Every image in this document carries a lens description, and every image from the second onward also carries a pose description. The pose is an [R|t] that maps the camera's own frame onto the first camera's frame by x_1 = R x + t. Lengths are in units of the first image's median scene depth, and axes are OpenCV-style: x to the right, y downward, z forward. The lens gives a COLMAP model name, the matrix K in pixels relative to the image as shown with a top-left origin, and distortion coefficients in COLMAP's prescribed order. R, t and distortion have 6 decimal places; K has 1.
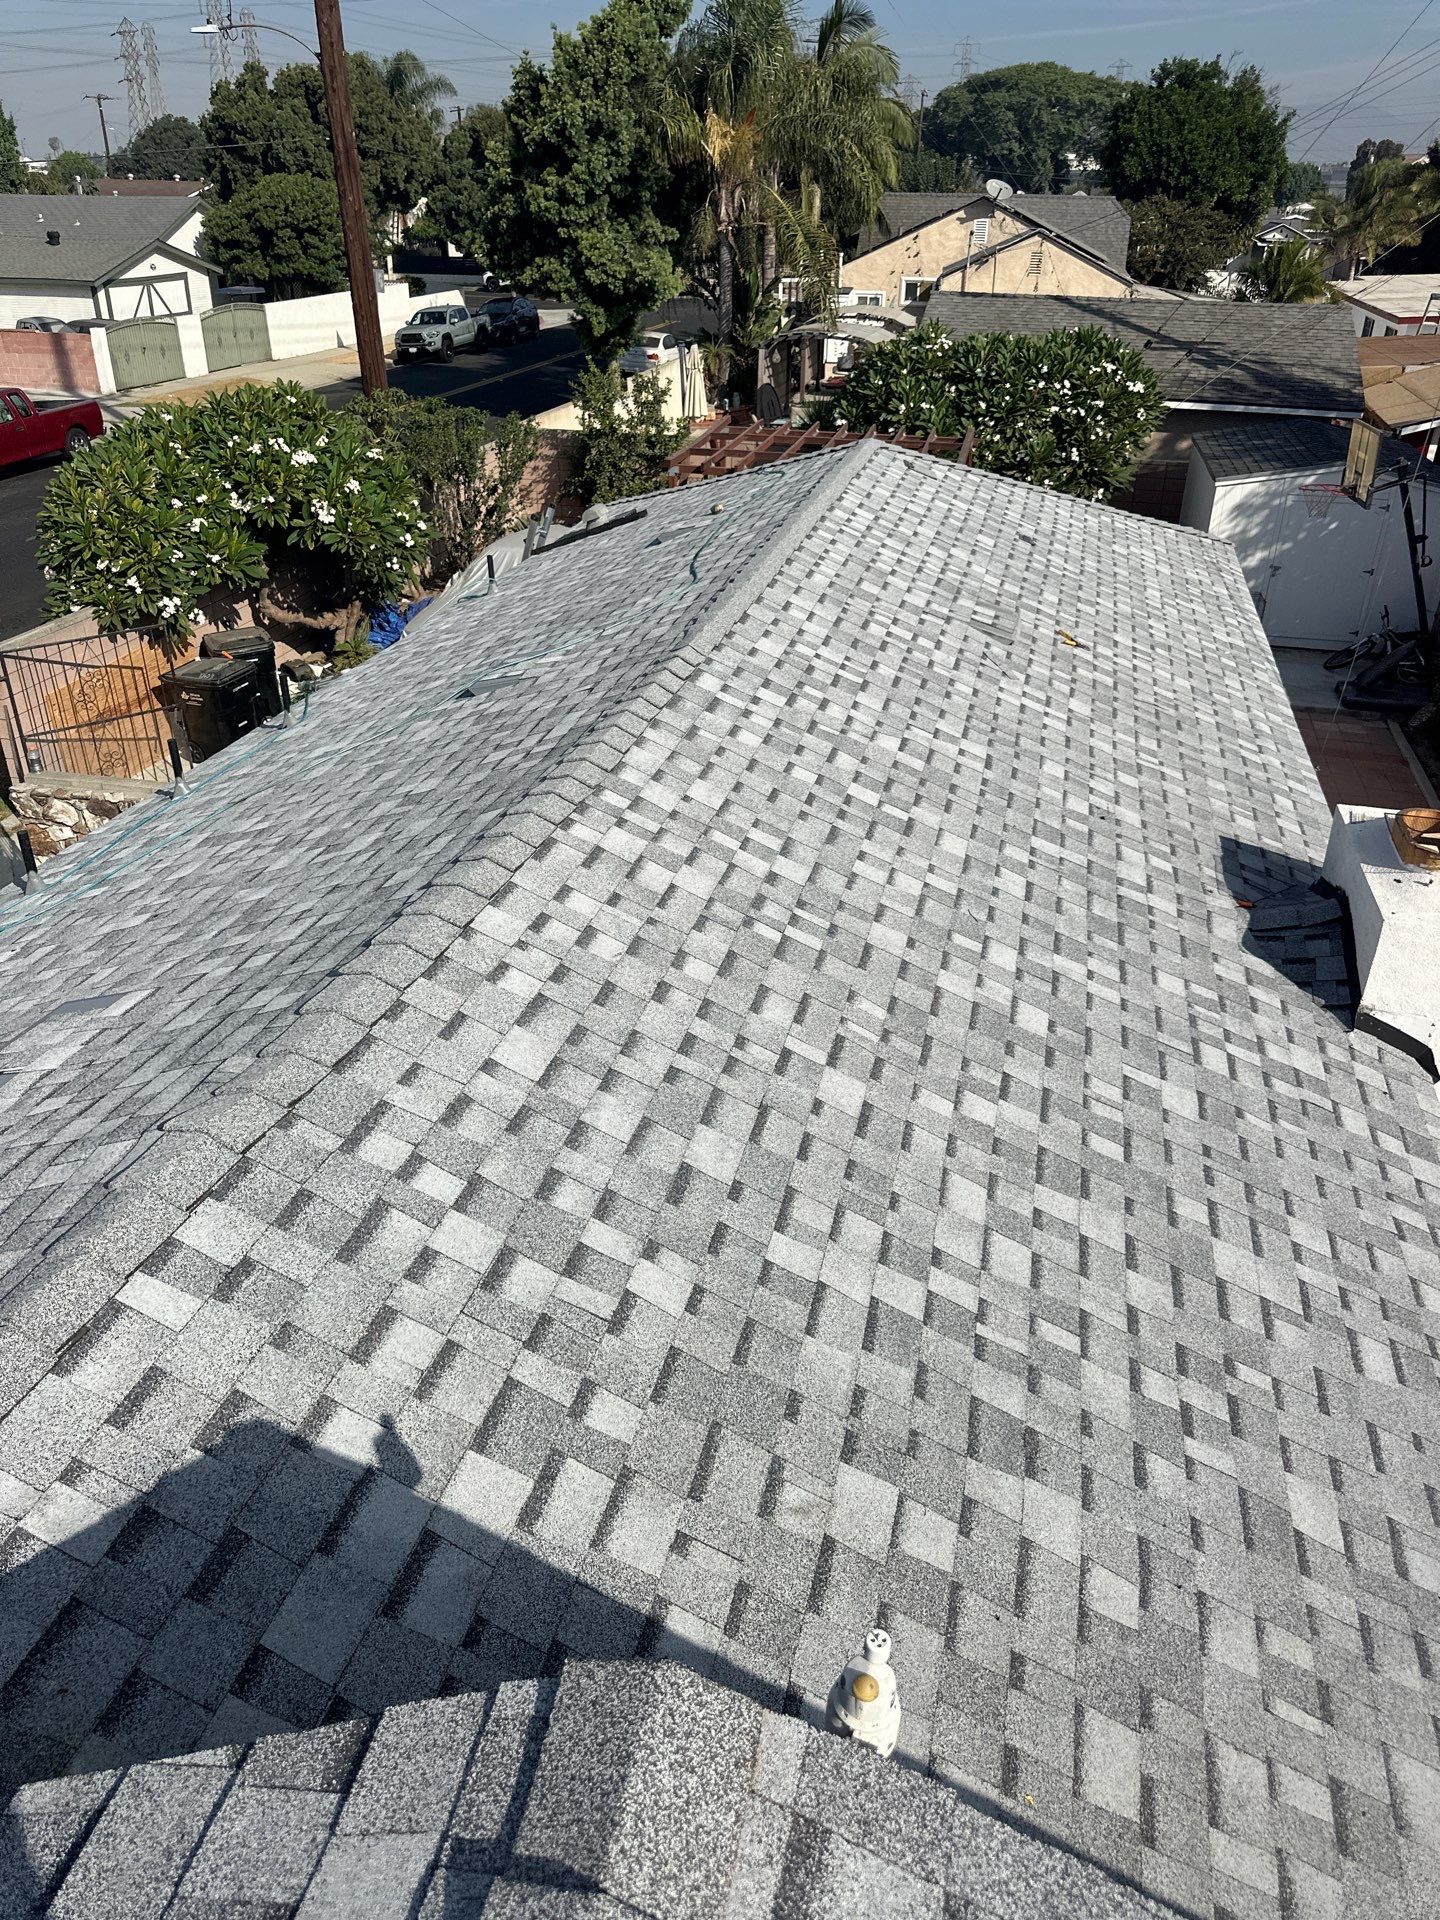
lens RADIAL K [[1307.7, 0, 725.9], [0, 1307.7, 950.6], [0, 0, 1]] dist [0.111255, -0.204101]
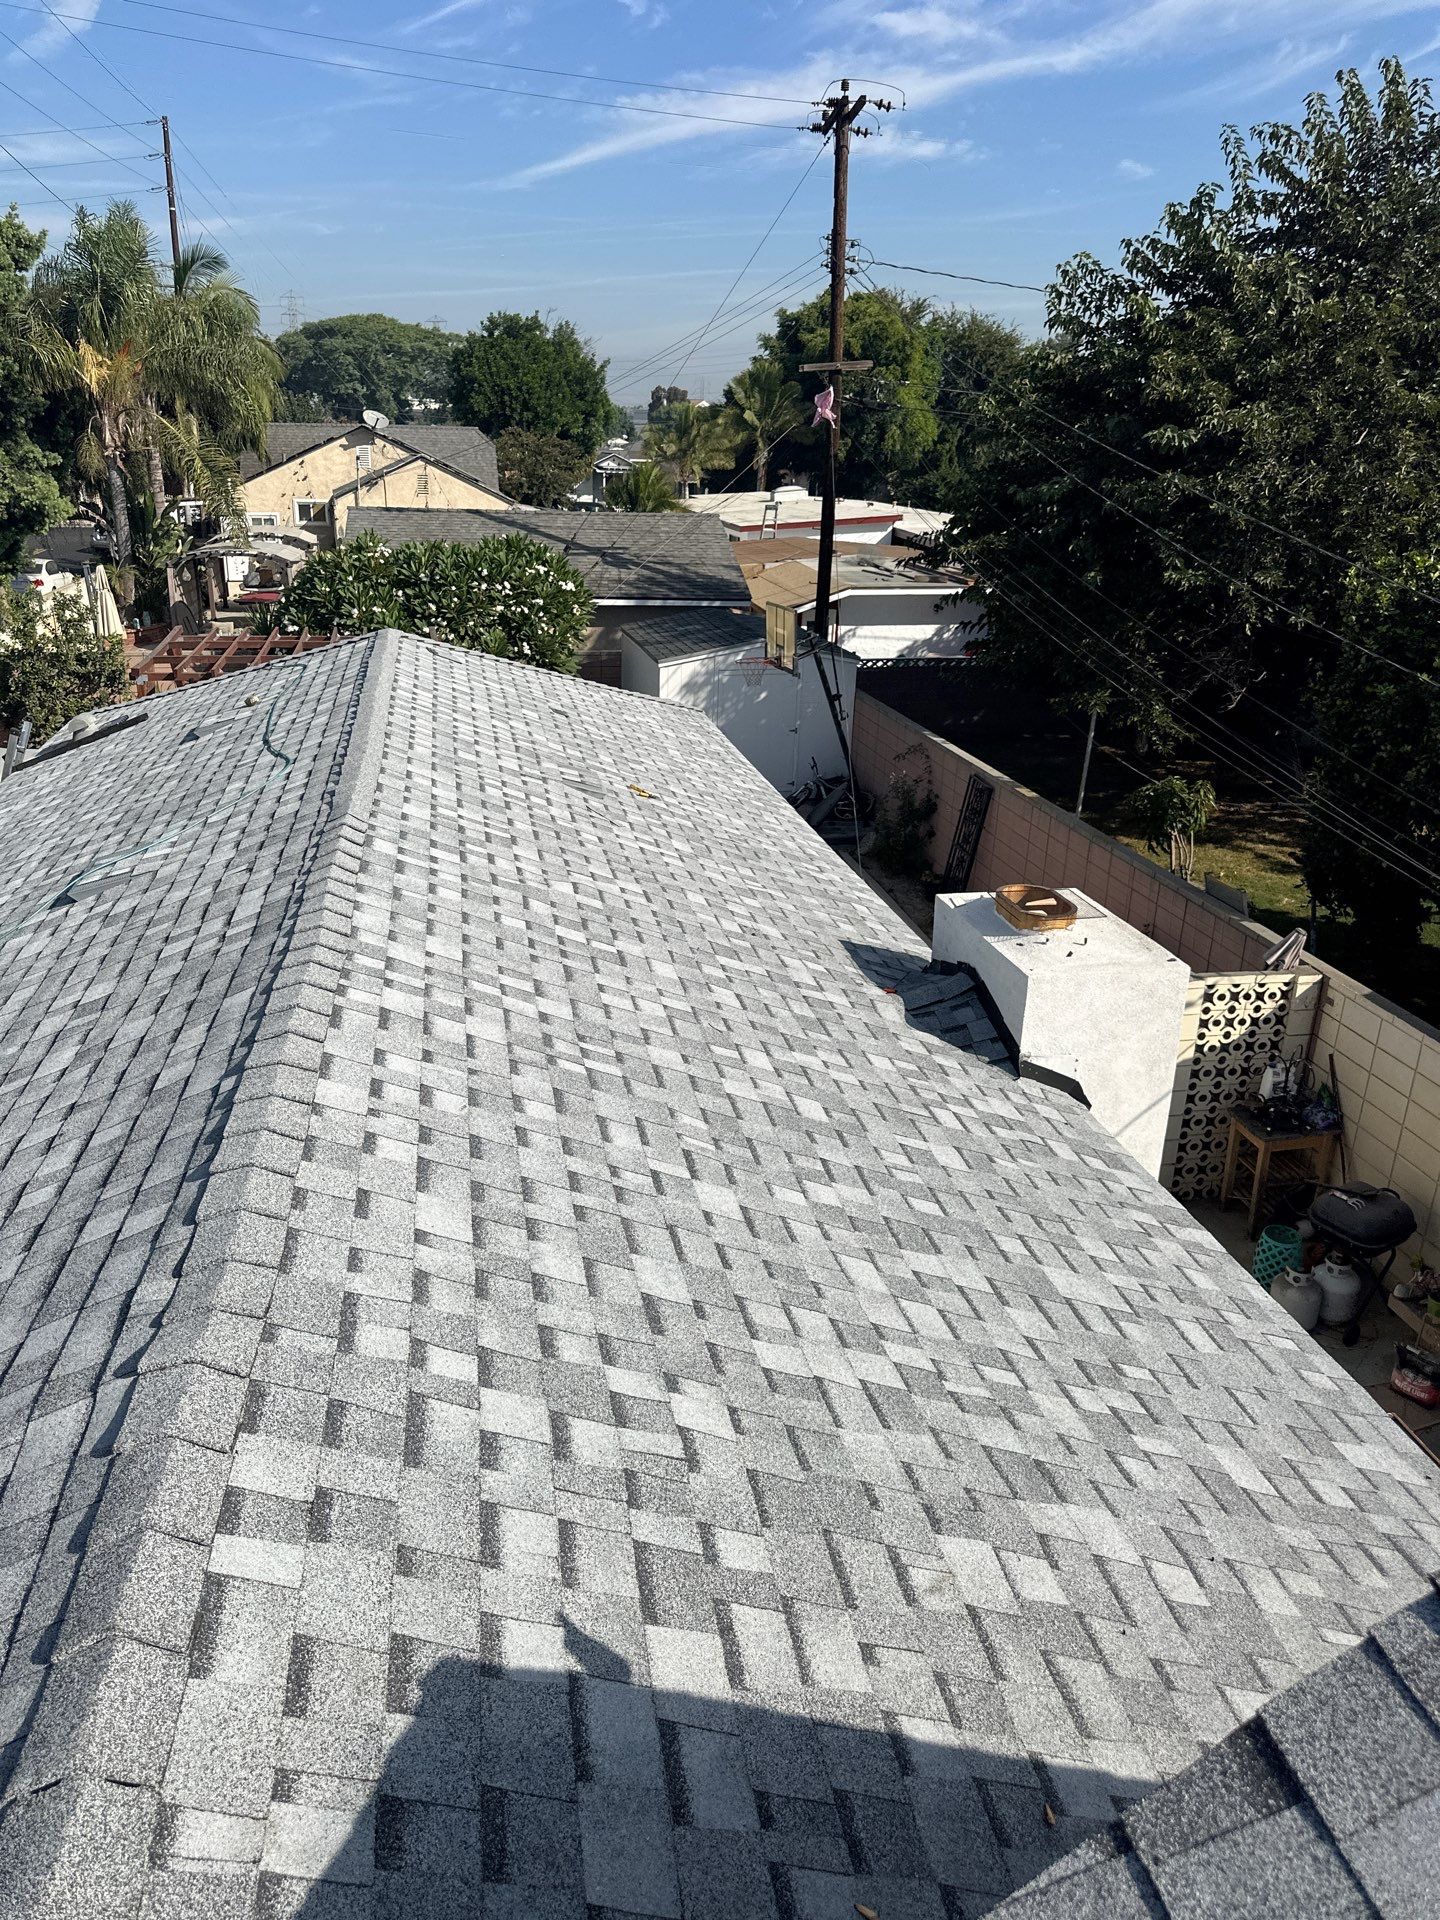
lens RADIAL K [[1307.7, 0, 725.9], [0, 1307.7, 950.6], [0, 0, 1]] dist [0.111255, -0.204101]
pose [[0.911132, -0.148037, 0.384608, -0.178235], [0.200971, 0.974370, -0.101060, 0.018244], [-0.359790, 0.169374, 0.917531, 0.044622]]
